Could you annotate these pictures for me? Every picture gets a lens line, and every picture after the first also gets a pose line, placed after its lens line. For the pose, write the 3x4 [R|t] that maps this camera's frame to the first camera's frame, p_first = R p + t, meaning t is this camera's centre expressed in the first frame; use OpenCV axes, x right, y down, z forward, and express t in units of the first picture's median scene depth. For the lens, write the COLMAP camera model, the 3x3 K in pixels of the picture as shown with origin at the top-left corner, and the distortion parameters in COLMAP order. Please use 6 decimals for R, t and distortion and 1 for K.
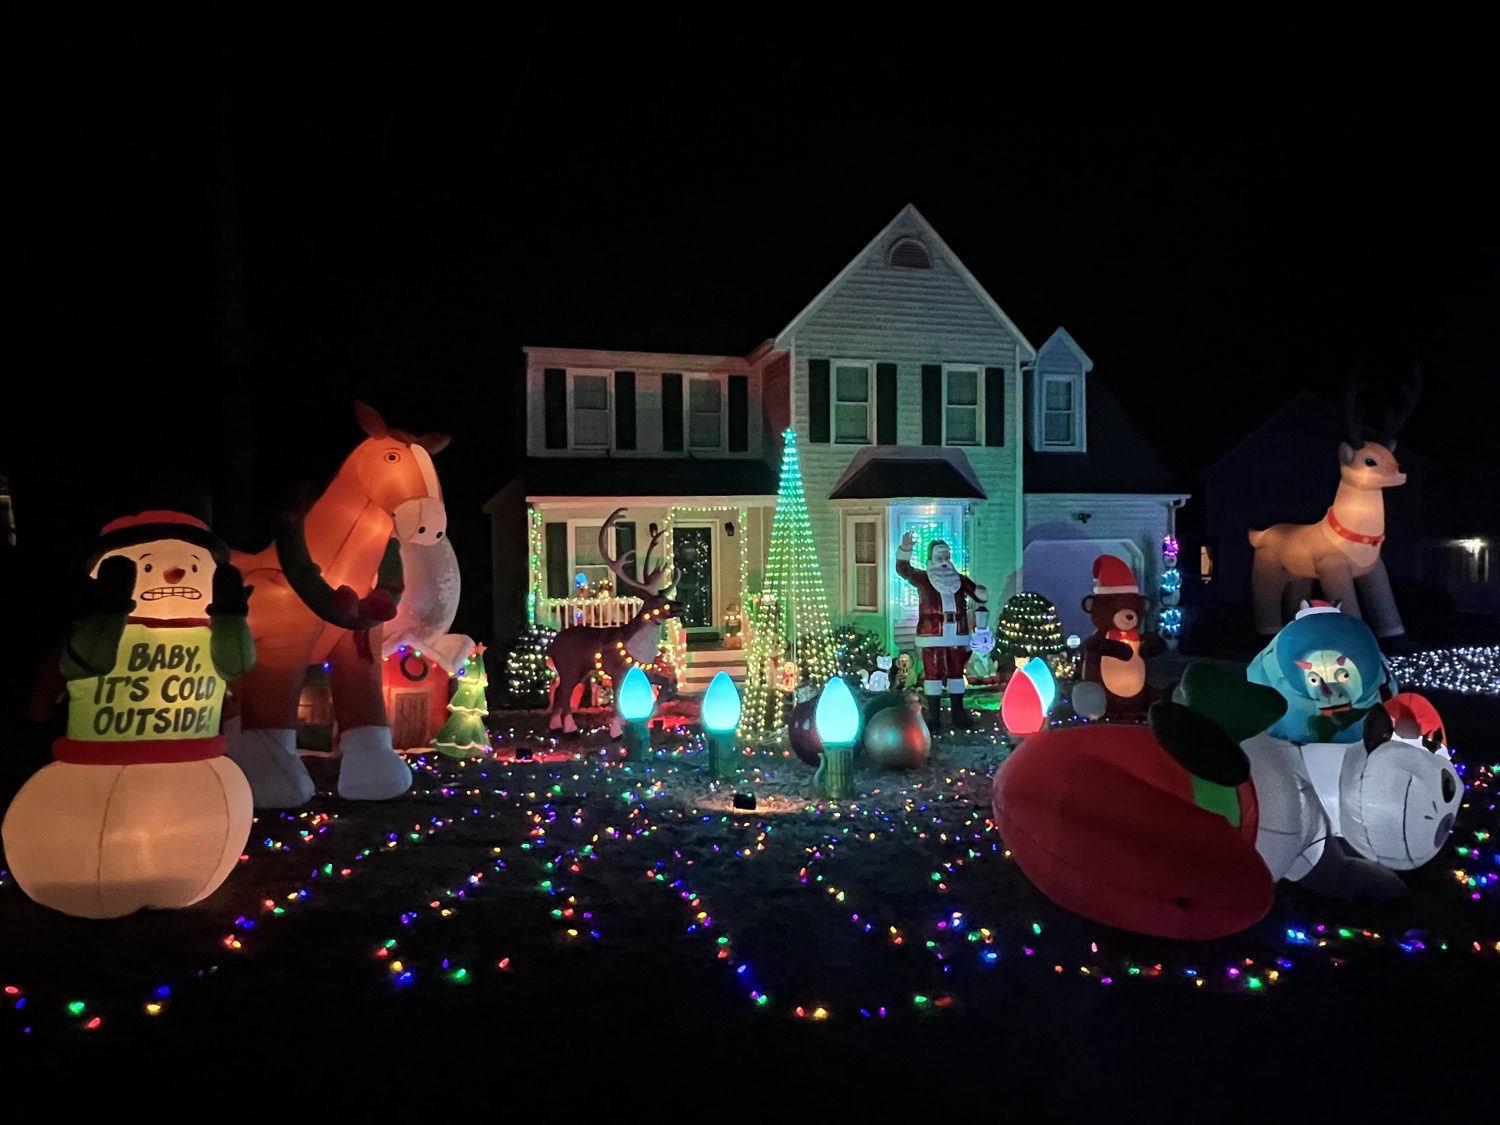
lens RADIAL K [[926.7, 0, 751.0], [0, 926.7, 568.2], [0, 0, 1]] dist [0.019040, 0.000101]
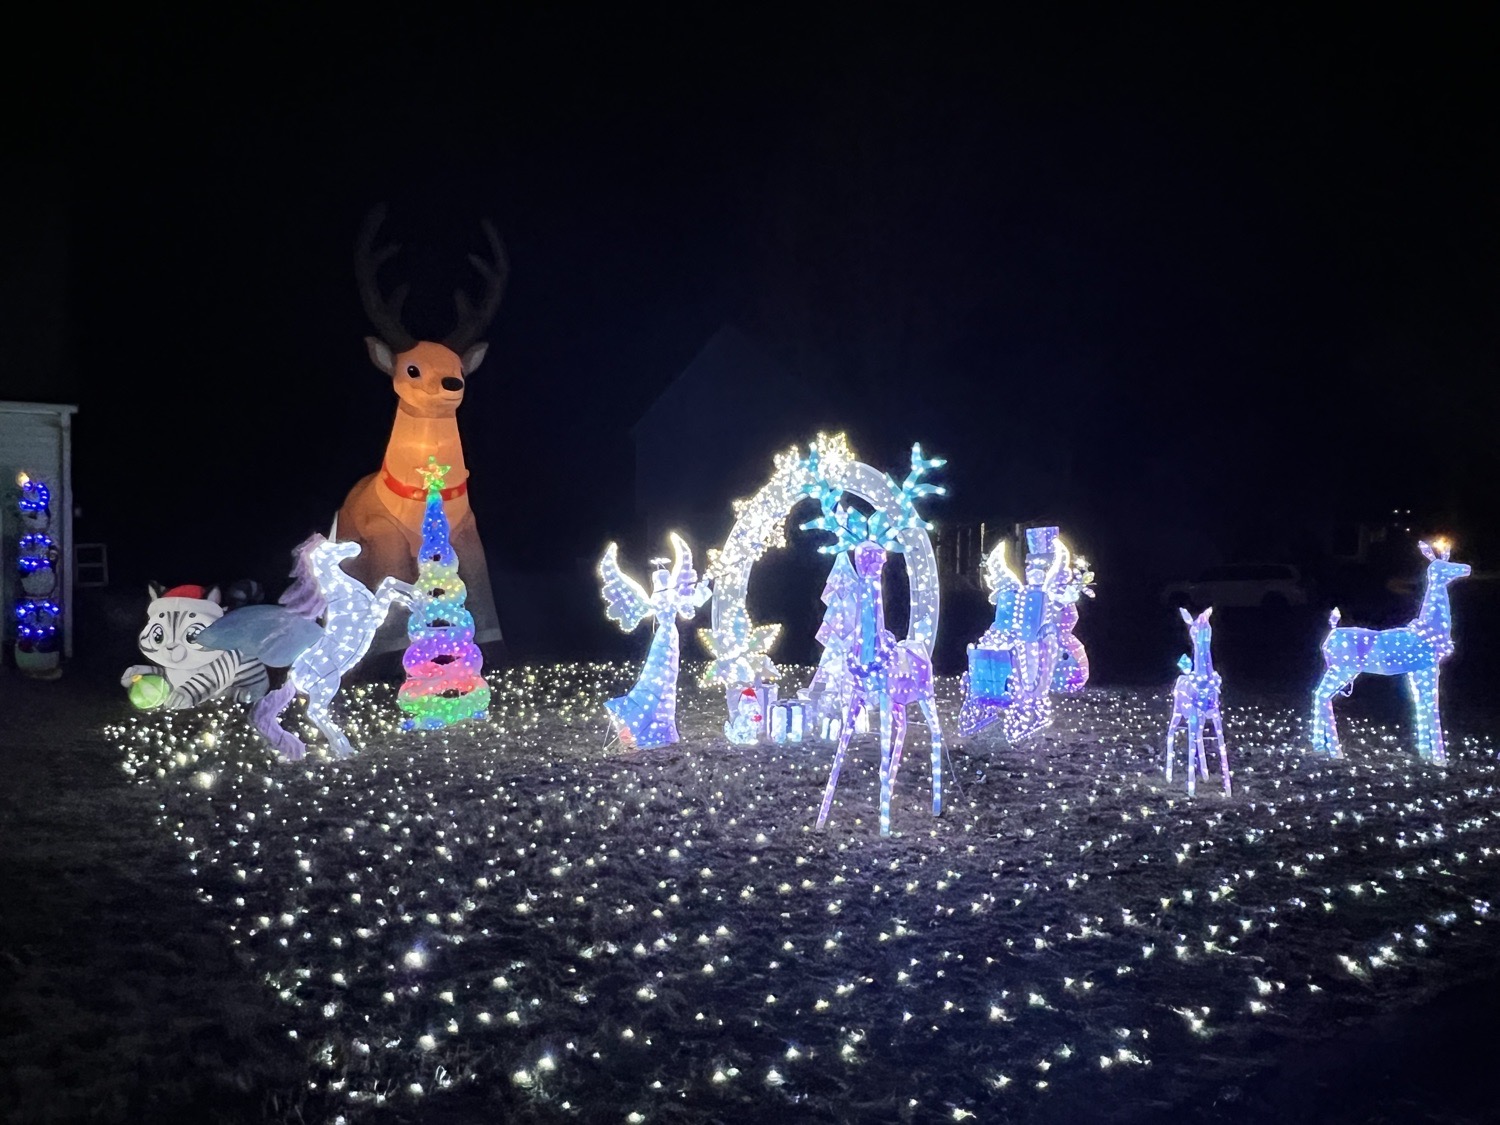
lens RADIAL K [[1114.6, 0, 754.6], [0, 1114.6, 571.6], [0, 0, 1]] dist [-0.030552, -0.003800]
pose [[0.961610, 0.015191, 0.273998, 0.806573], [-0.017717, 0.999820, 0.006746, 0.014865], [-0.273847, -0.011341, 0.961707, 0.250587]]
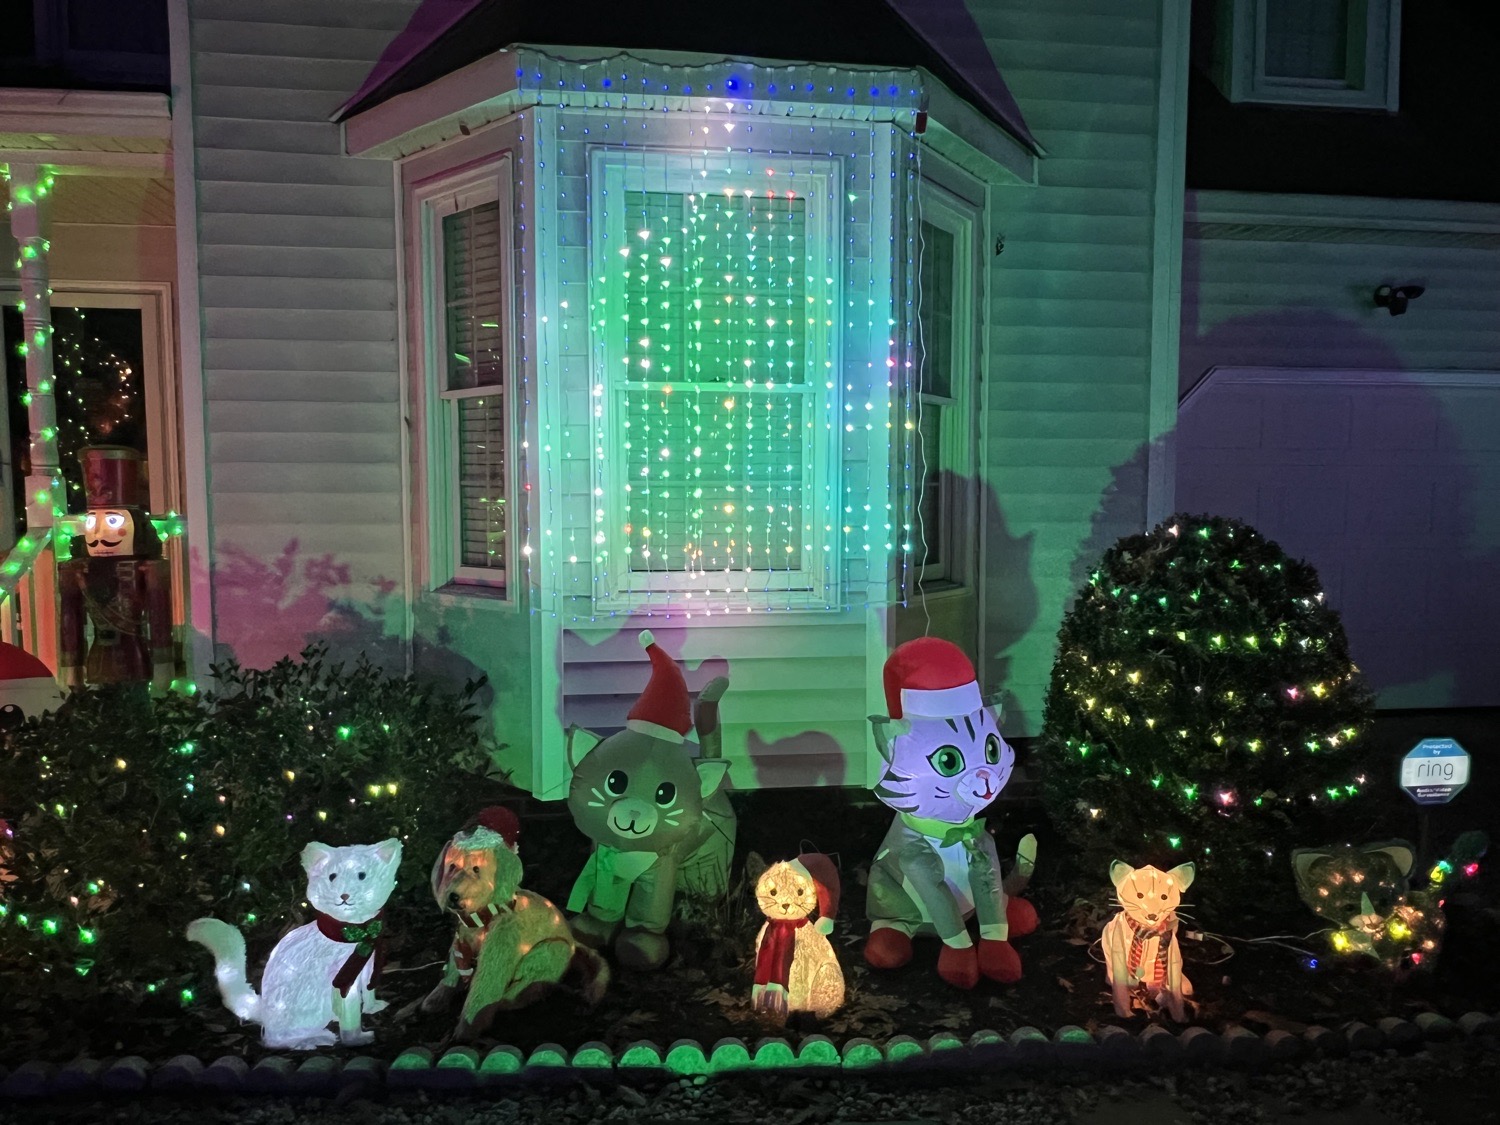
lens RADIAL K [[955.5, 0, 755.5], [0, 955.5, 557.0], [0, 0, 1]] dist [0.012841, 0.000883]
pose [[0.990039, 0.020304, -0.139318, 0.224539], [-0.016524, 0.999465, 0.028238, 0.029520], [0.139817, -0.025654, 0.989845, 0.752171]]
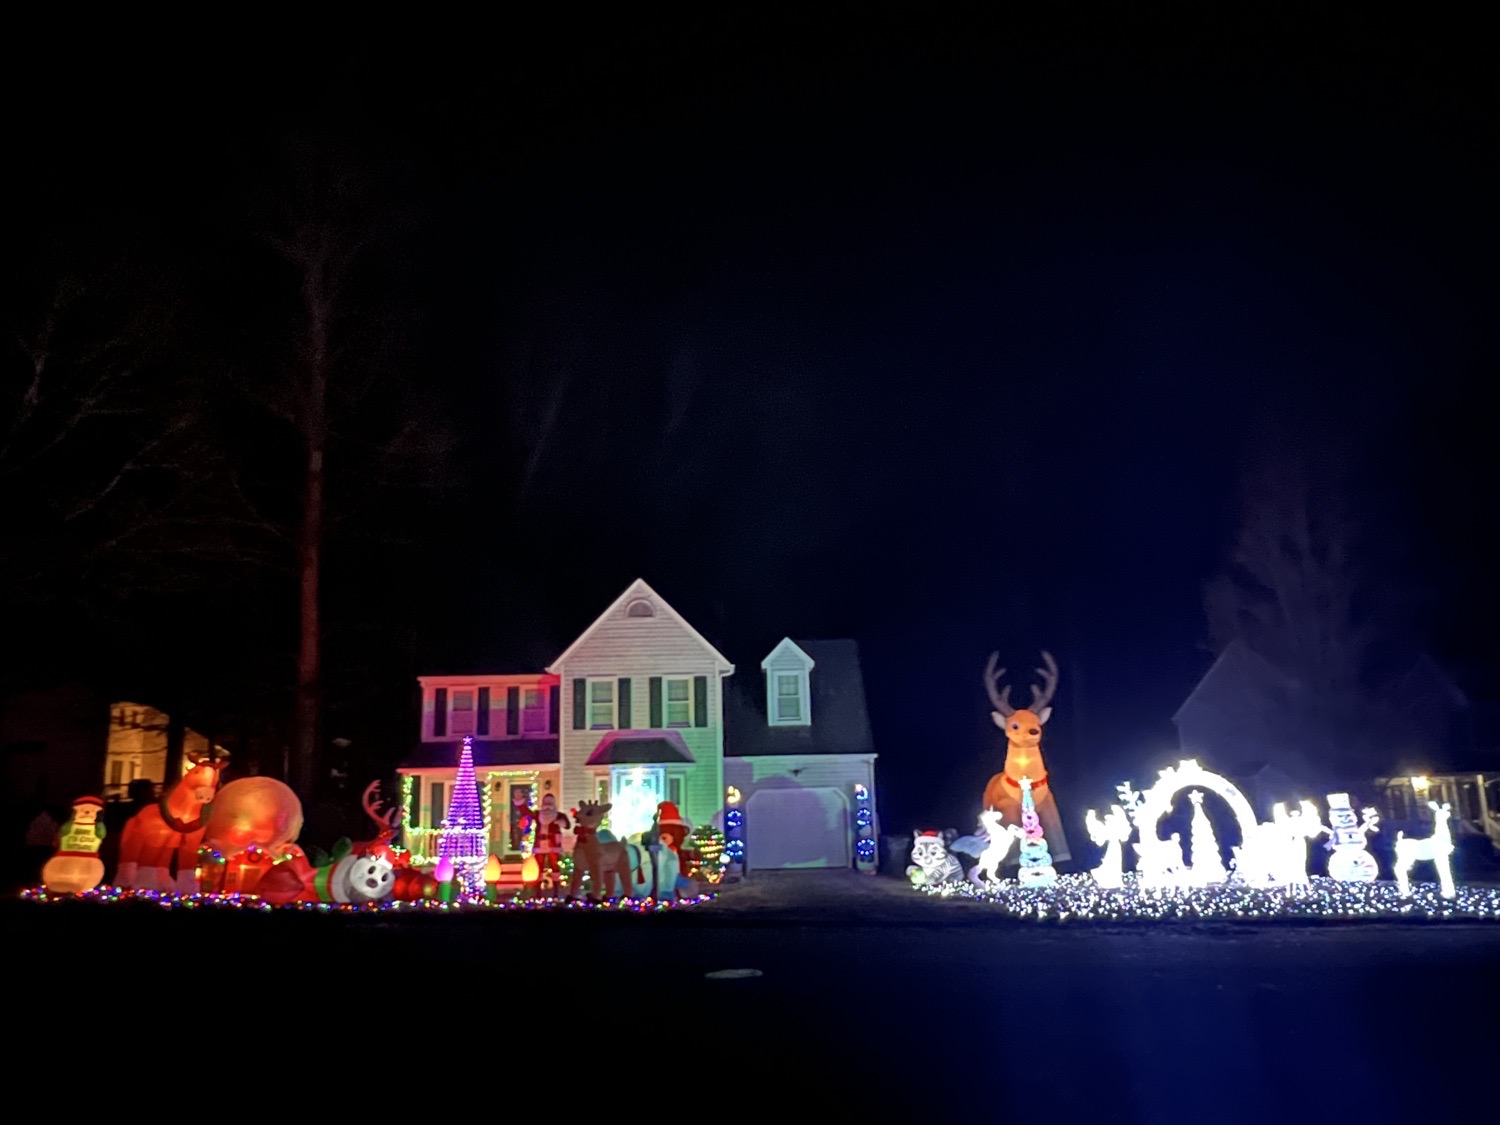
lens RADIAL K [[1075.0, 0, 761.1], [0, 1075.0, 556.8], [0, 0, 1]] dist [0.007127, -0.002001]
pose [[0.965752, -0.066263, -0.250862, 0.845267], [0.006092, 0.972365, -0.233386, 0.008958], [0.259395, 0.223865, 0.939467, -0.713419]]
